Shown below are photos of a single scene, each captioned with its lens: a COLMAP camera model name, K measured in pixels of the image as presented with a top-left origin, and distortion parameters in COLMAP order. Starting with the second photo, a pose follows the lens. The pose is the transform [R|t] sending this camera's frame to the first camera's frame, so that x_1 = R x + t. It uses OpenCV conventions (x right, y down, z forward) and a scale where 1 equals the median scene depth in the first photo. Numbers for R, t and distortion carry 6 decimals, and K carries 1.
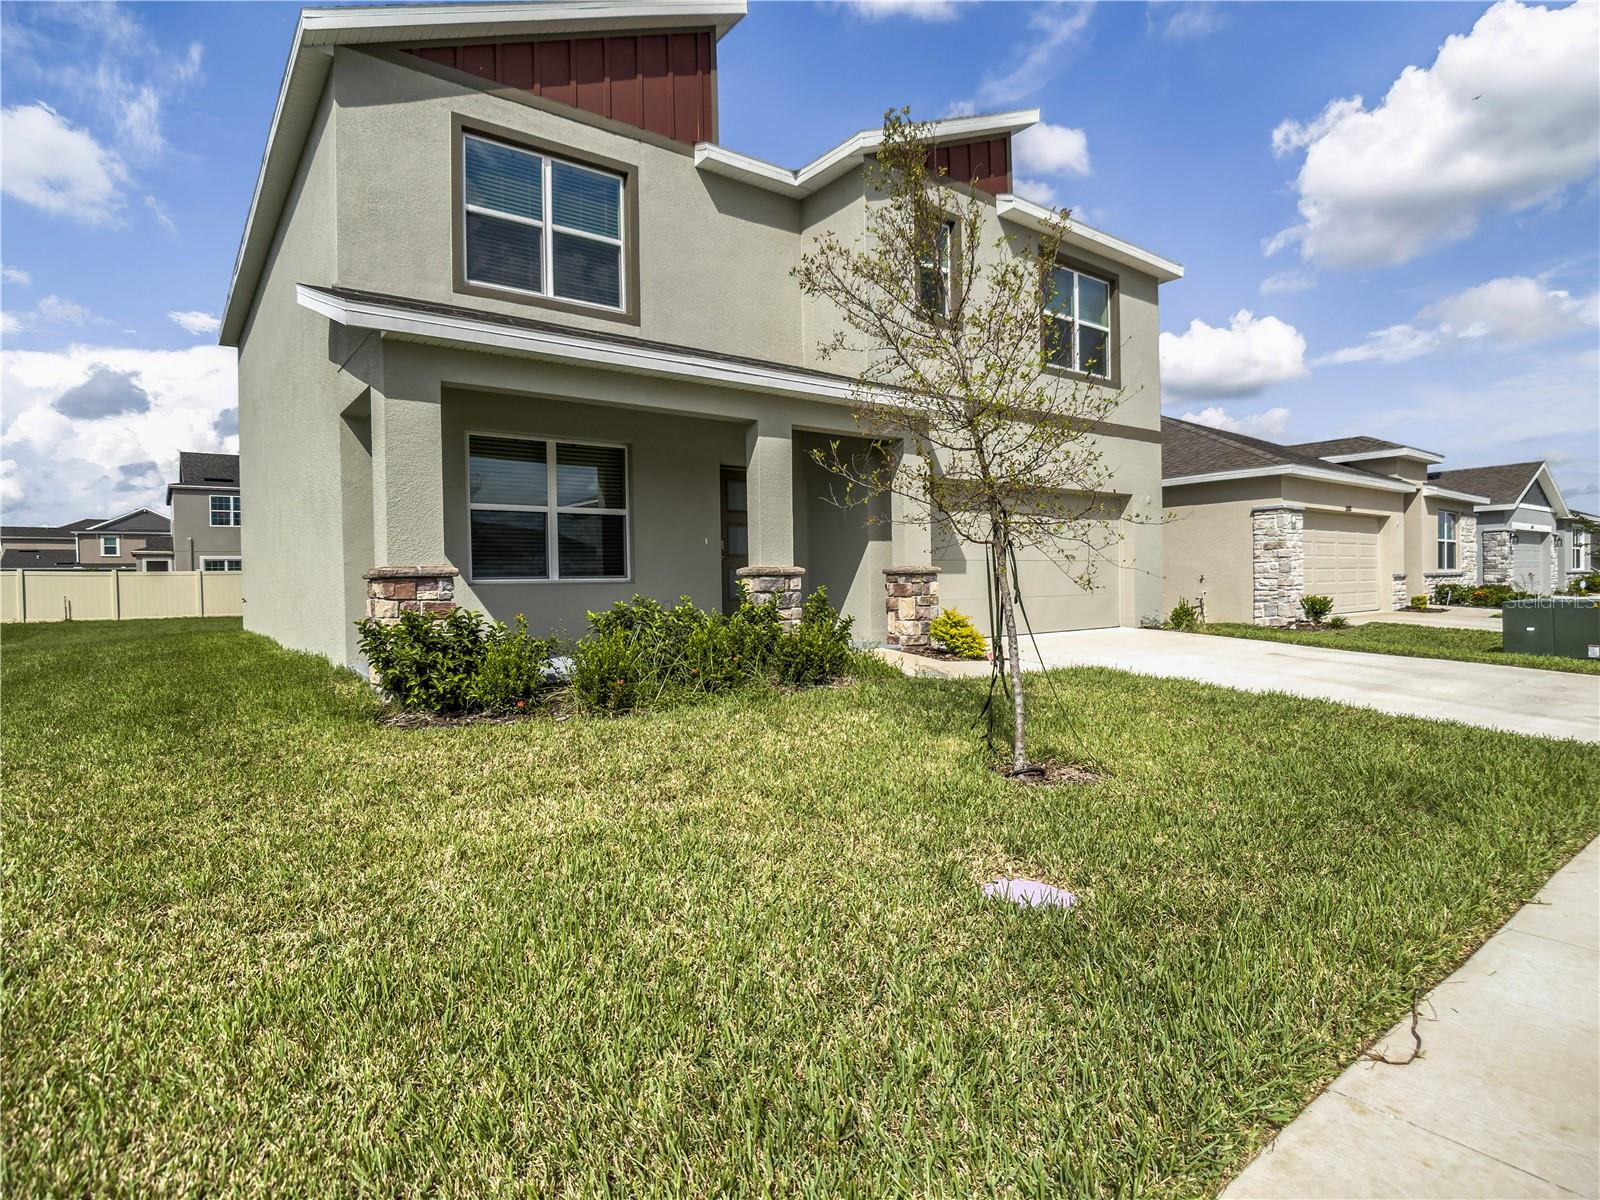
lens RADIAL K [[1088.8, 0, 800.0], [0, 1088.8, 600.0], [0, 0, 1]] dist [-0.008149, -0.000635]
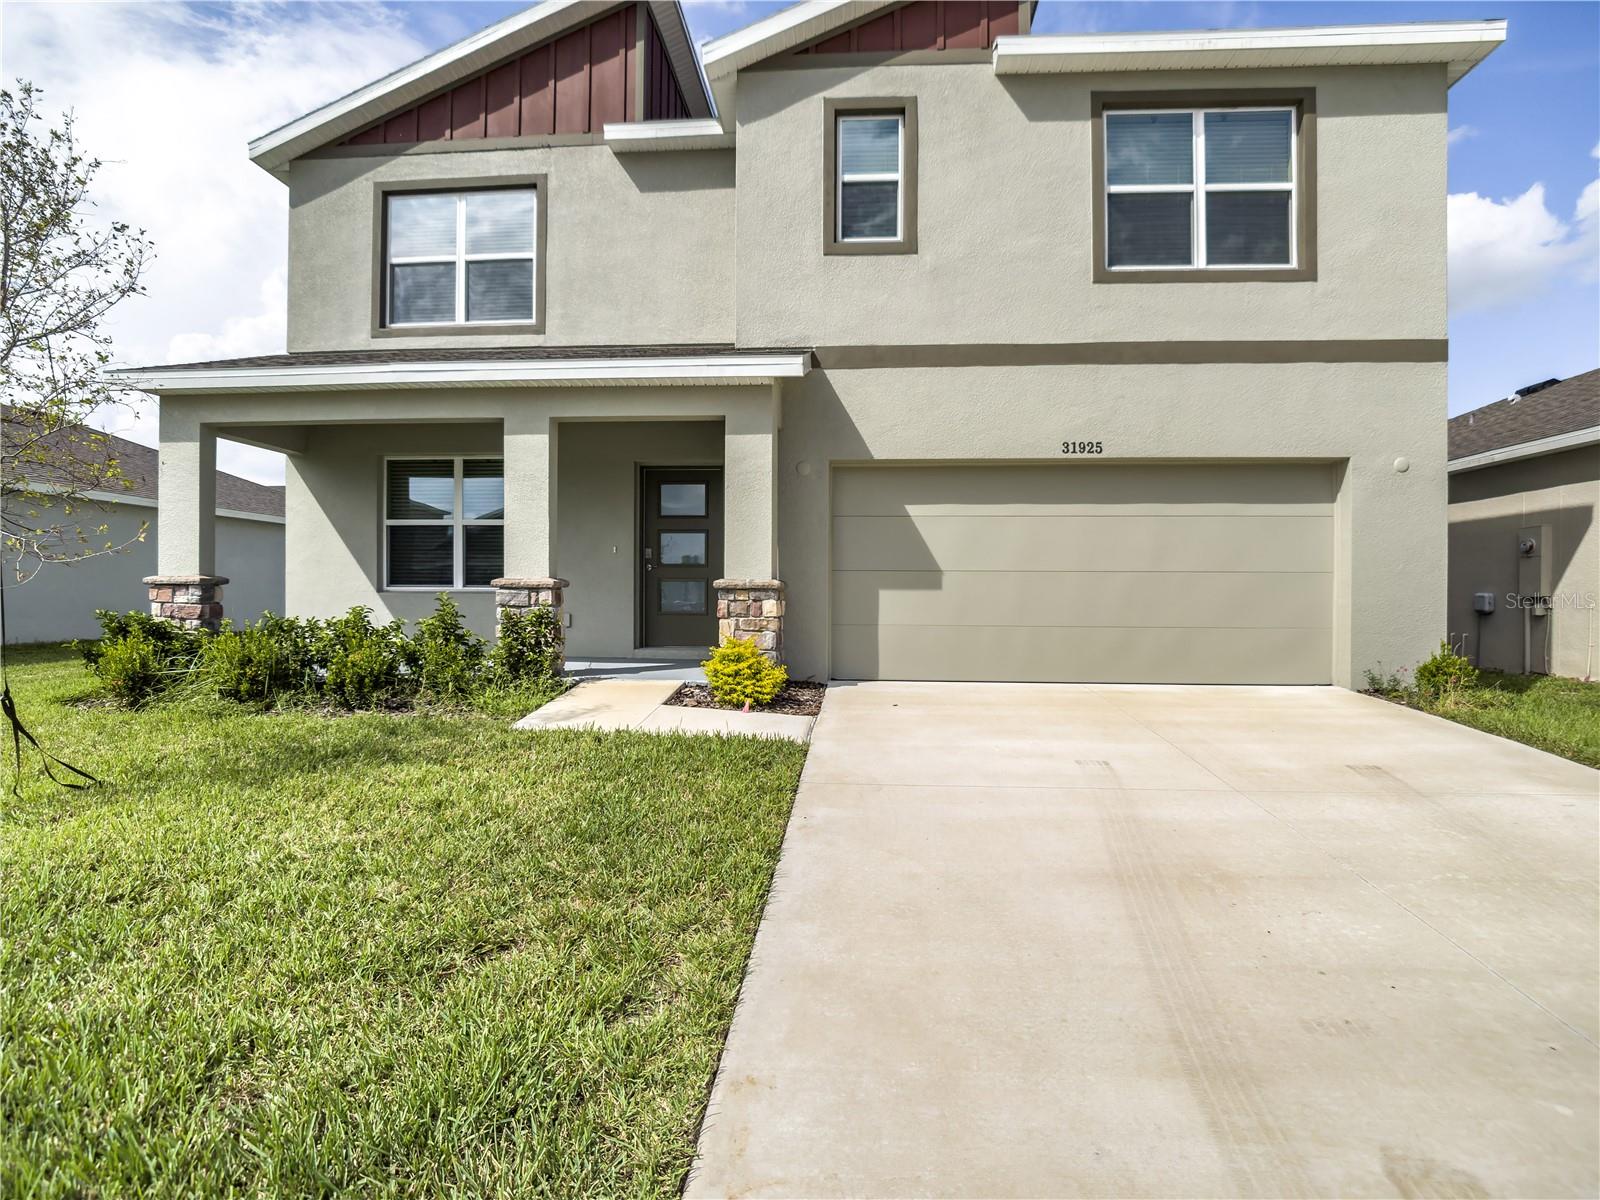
lens RADIAL K [[1131.9, 0, 765.2], [0, 1131.9, 604.4], [0, 0, 1]] dist [-0.021525, -0.002021]
pose [[0.617529, 0.024761, -0.786158, 0.748508], [-0.030936, 0.999496, 0.007180, -0.017986], [0.785939, 0.019887, 0.617984, 0.499734]]
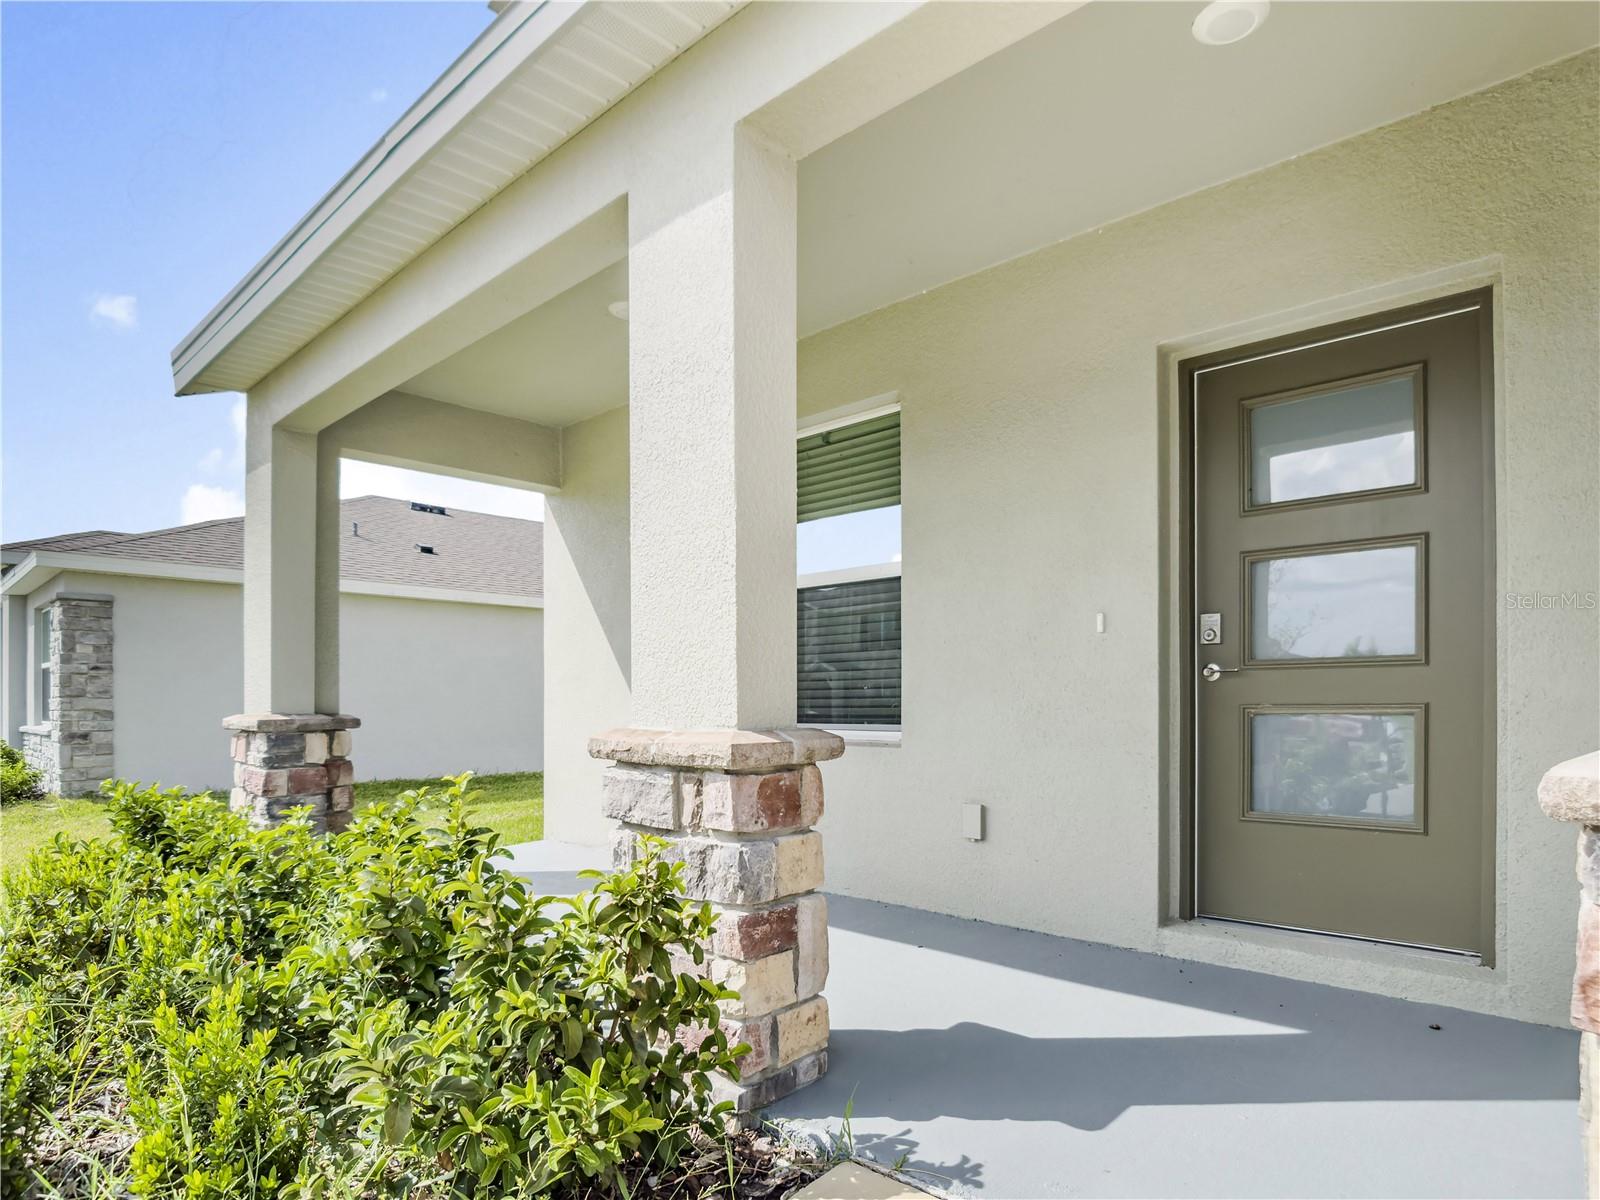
lens RADIAL K [[1132.0, 0, 800.0], [0, 1132.0, 600.0], [0, 0, 1]] dist [-0.022362, -0.000924]
pose [[0.112445, -0.080960, -0.990354, 0.202804], [-0.016868, 0.996376, -0.083368, -0.032624], [0.993515, 0.026079, 0.110672, 0.879958]]
